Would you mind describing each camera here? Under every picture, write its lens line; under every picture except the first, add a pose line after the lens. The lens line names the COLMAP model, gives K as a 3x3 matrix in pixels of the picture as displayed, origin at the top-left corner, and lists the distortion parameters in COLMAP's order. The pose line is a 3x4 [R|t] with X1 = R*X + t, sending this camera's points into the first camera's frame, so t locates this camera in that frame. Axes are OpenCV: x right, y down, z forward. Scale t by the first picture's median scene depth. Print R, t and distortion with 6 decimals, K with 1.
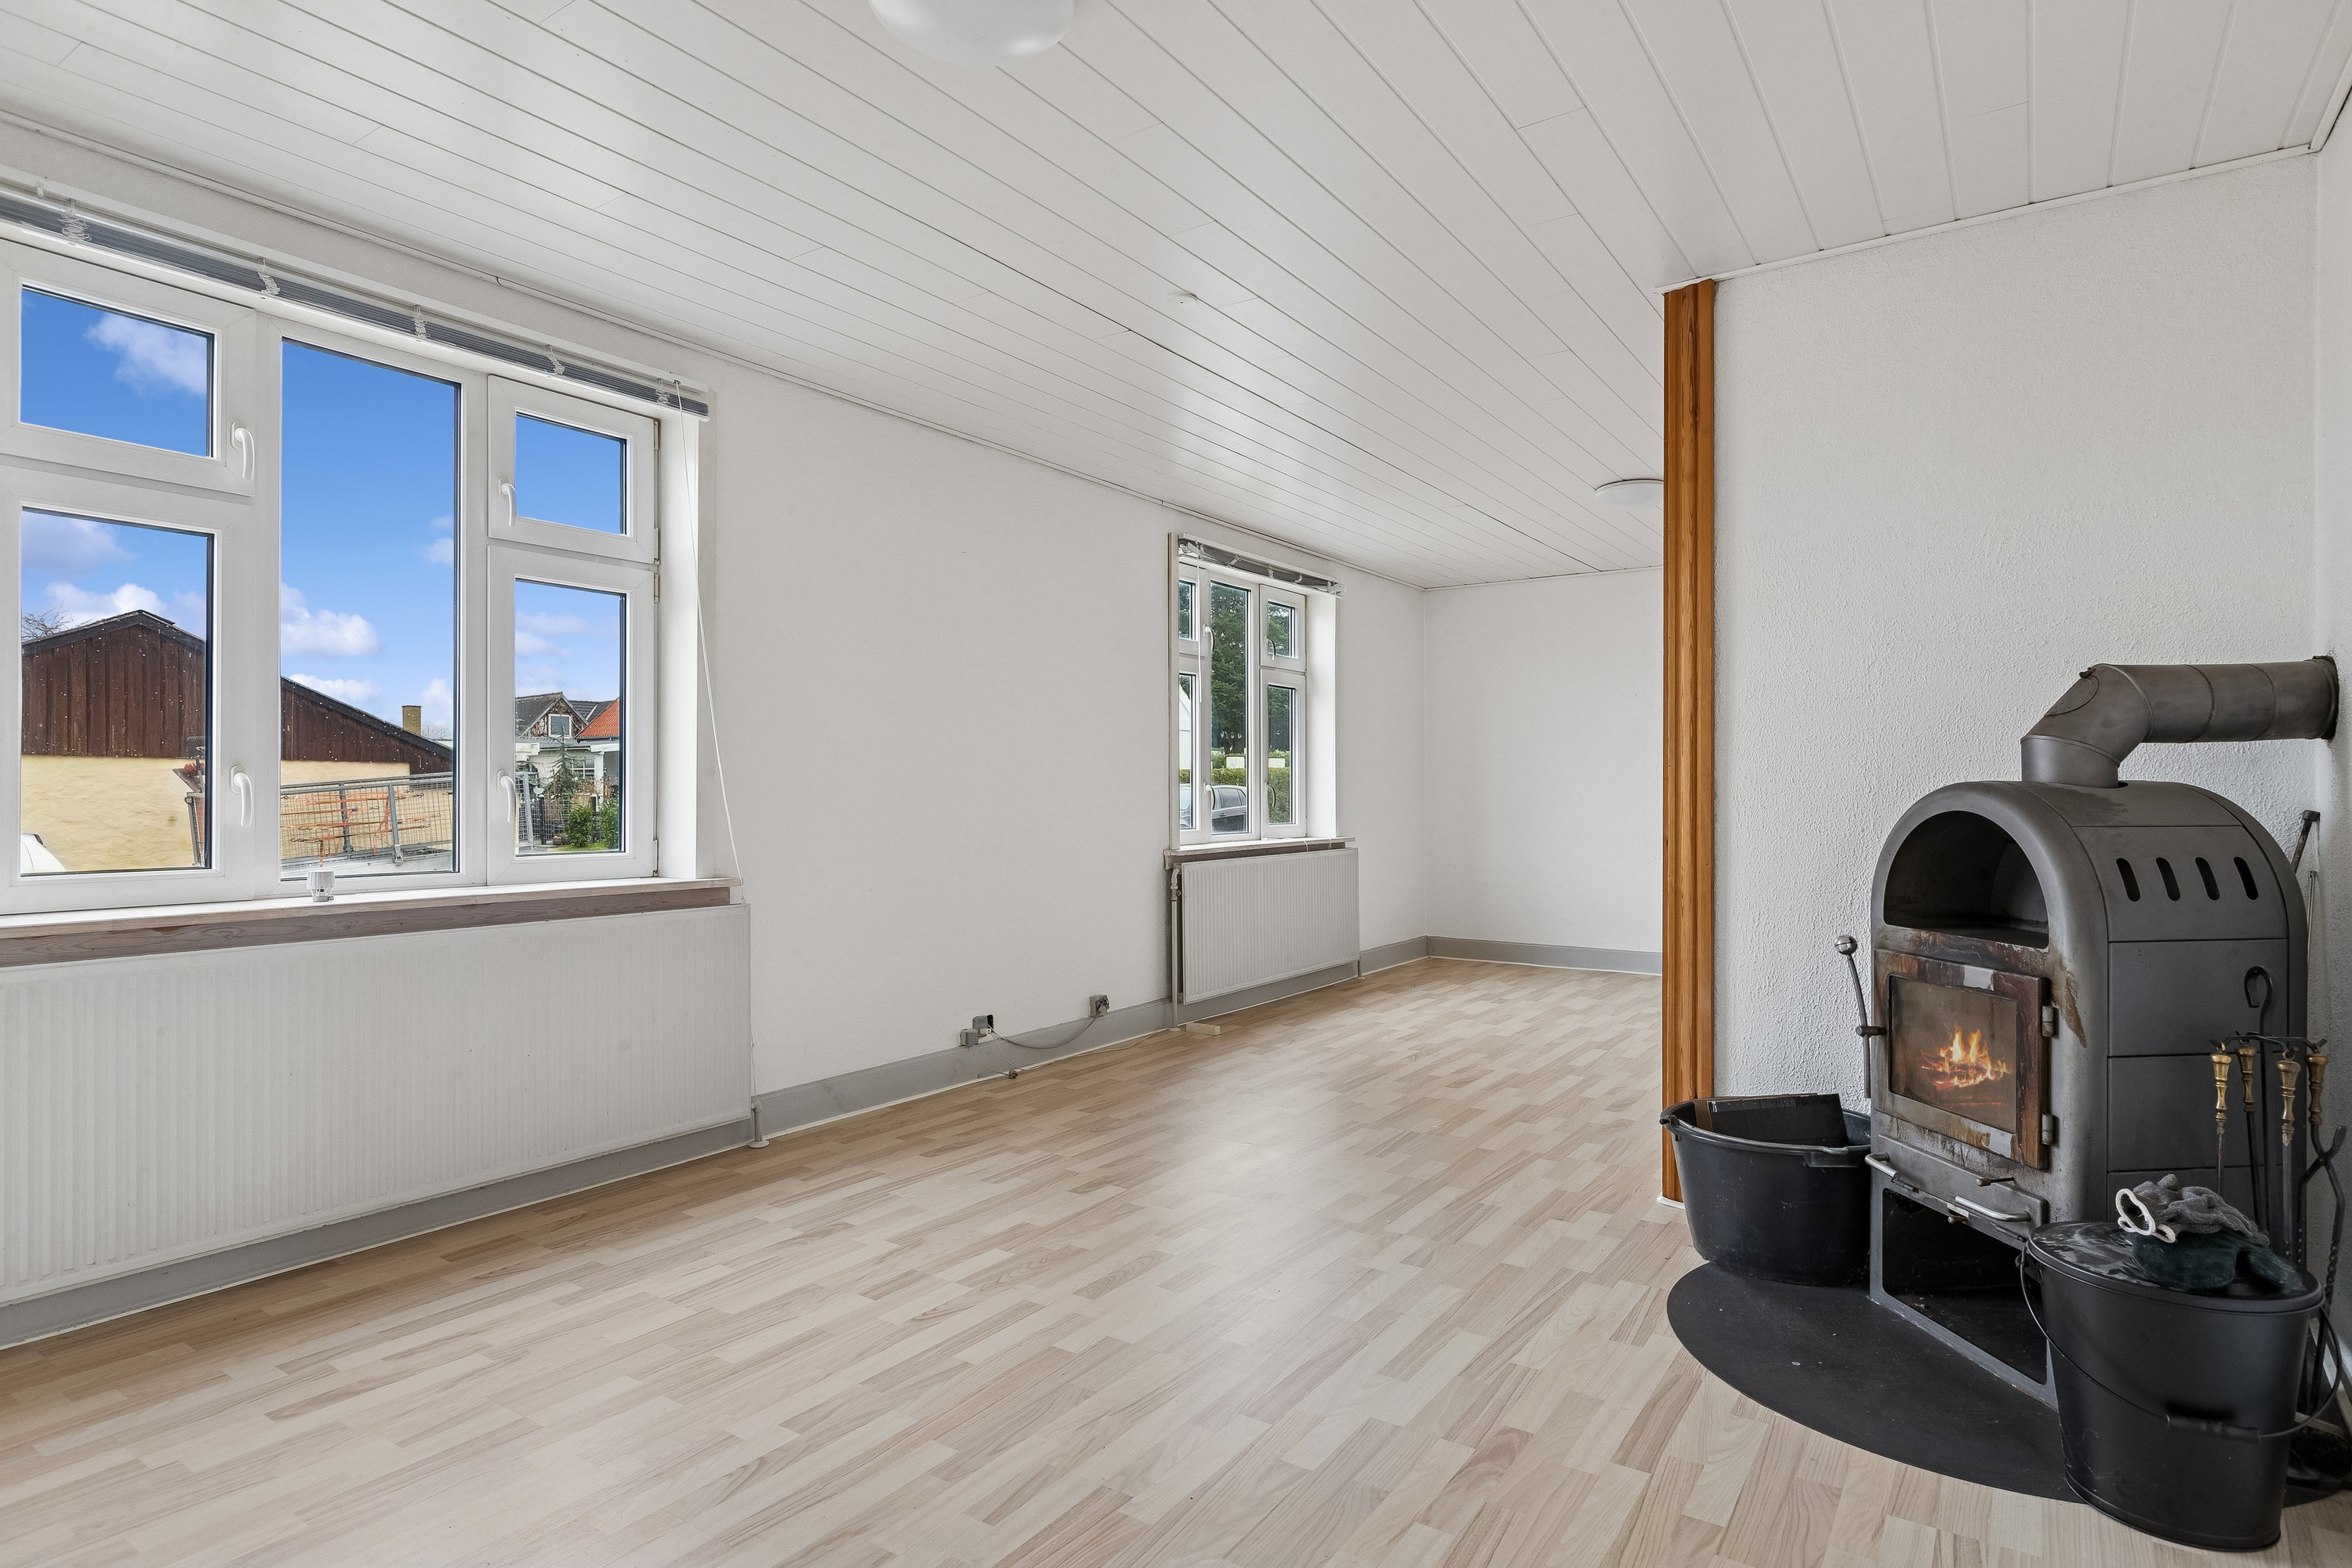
lens RADIAL K [[1242.7, 0, 1174.6], [0, 1242.7, 795.4], [0, 0, 1]] dist [0.005615, -0.000855]
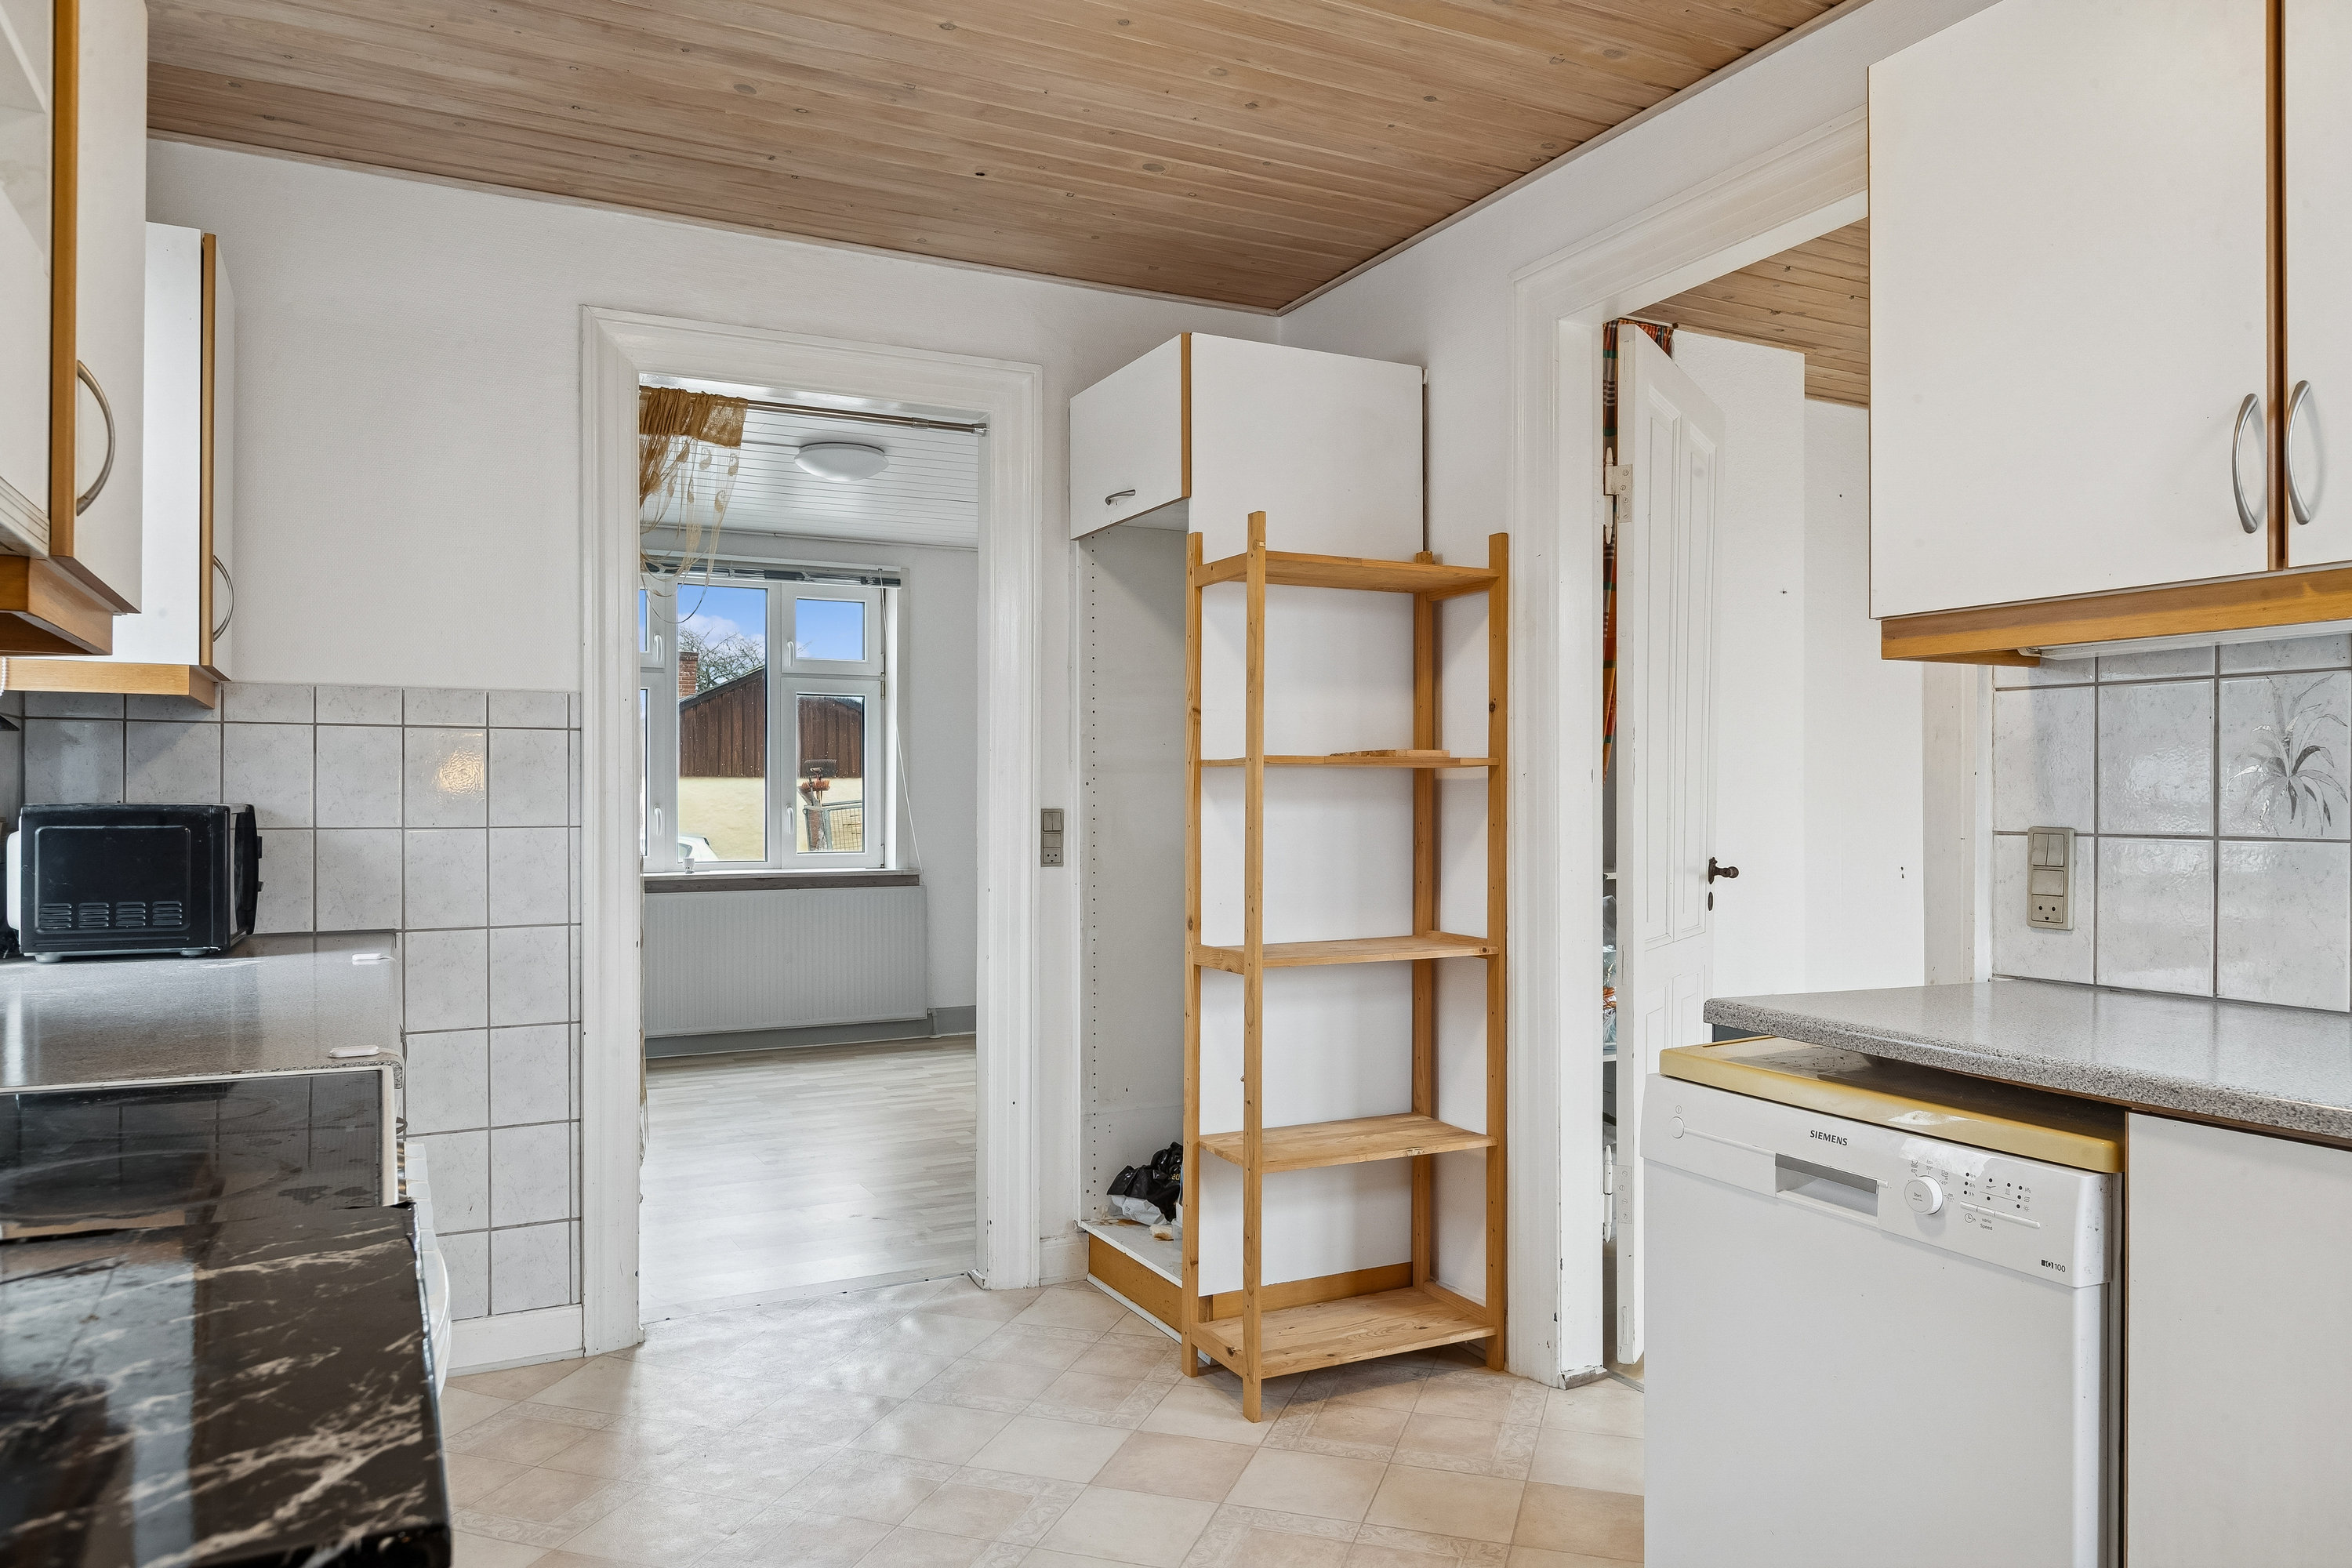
lens RADIAL K [[1585.4, 0, 1179.0], [0, 1585.4, 793.8], [0, 0, 1]] dist [0.000543, 0.000024]
pose [[0.874354, -0.008594, -0.485213, 1.531032], [0.009610, 0.999954, -0.000393, -0.044568], [0.485194, -0.004319, 0.874396, -1.039028]]
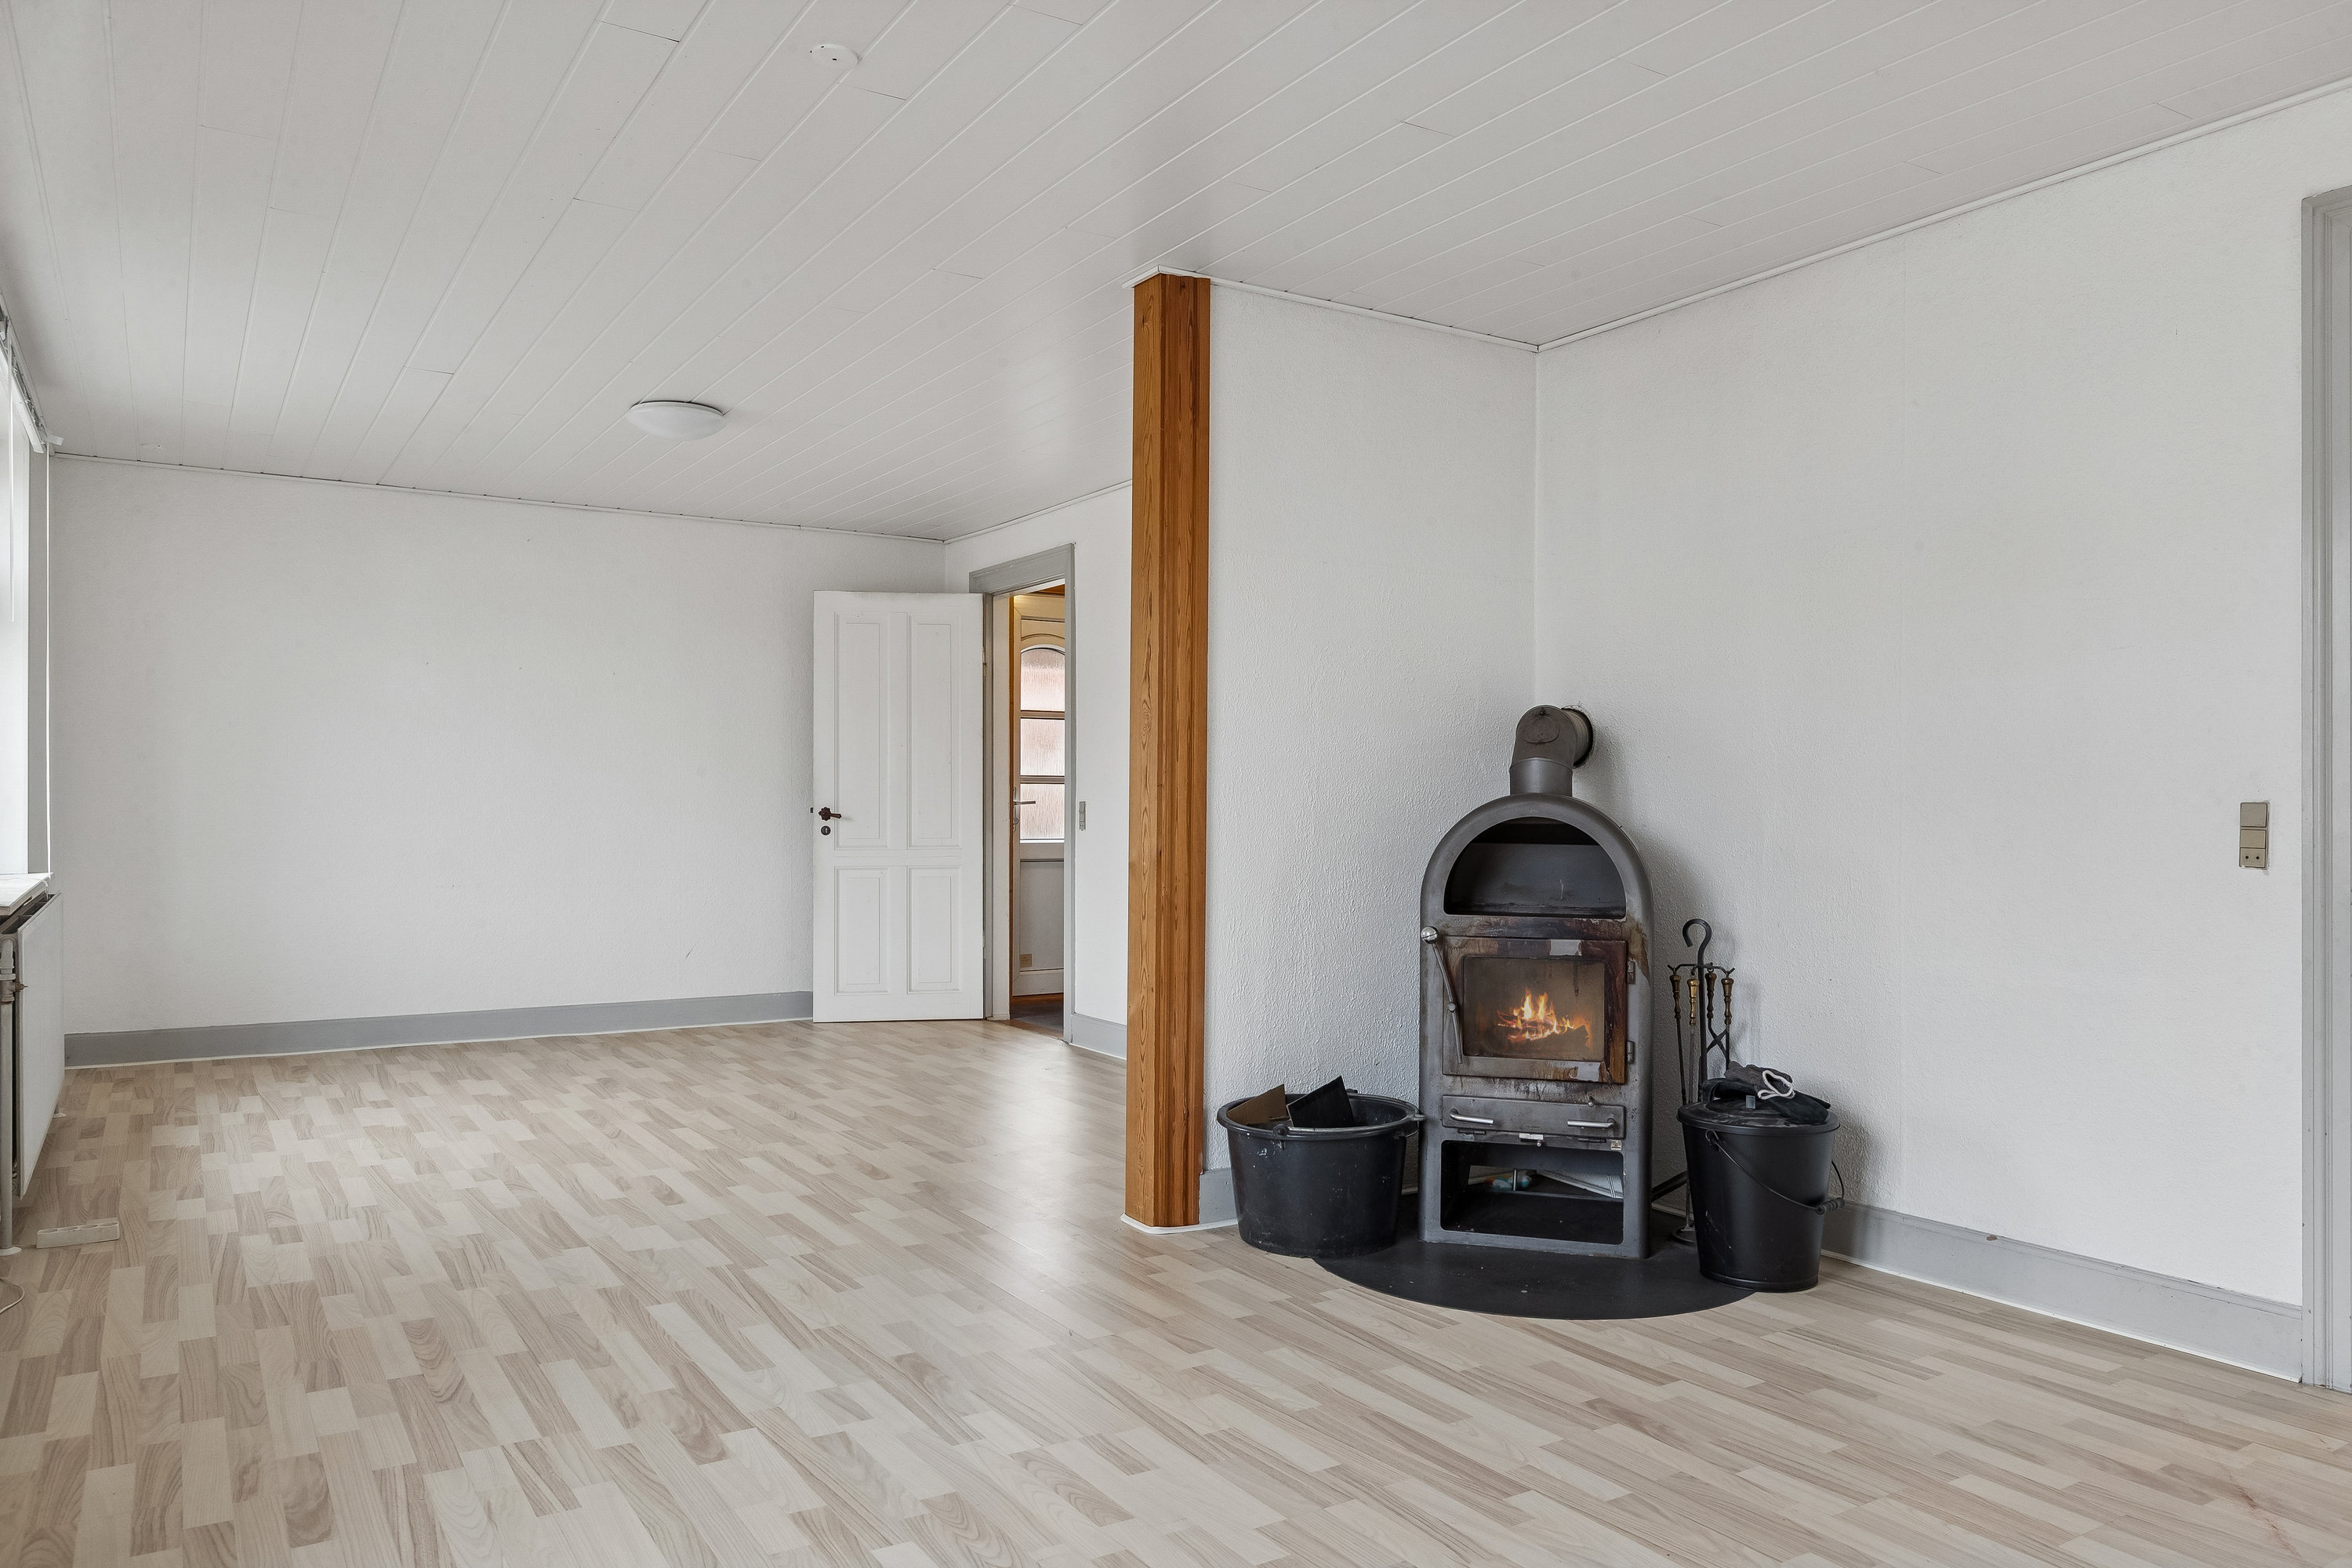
lens RADIAL K [[1606.4, 0, 1179.3], [0, 1606.4, 798.9], [0, 0, 1]] dist [-0.003679, 0.001234]
pose [[0.398406, 0.004659, 0.917197, -0.803241], [-0.004936, 0.999984, -0.002936, -0.000031], [-0.917196, -0.003358, 0.398422, 0.553116]]
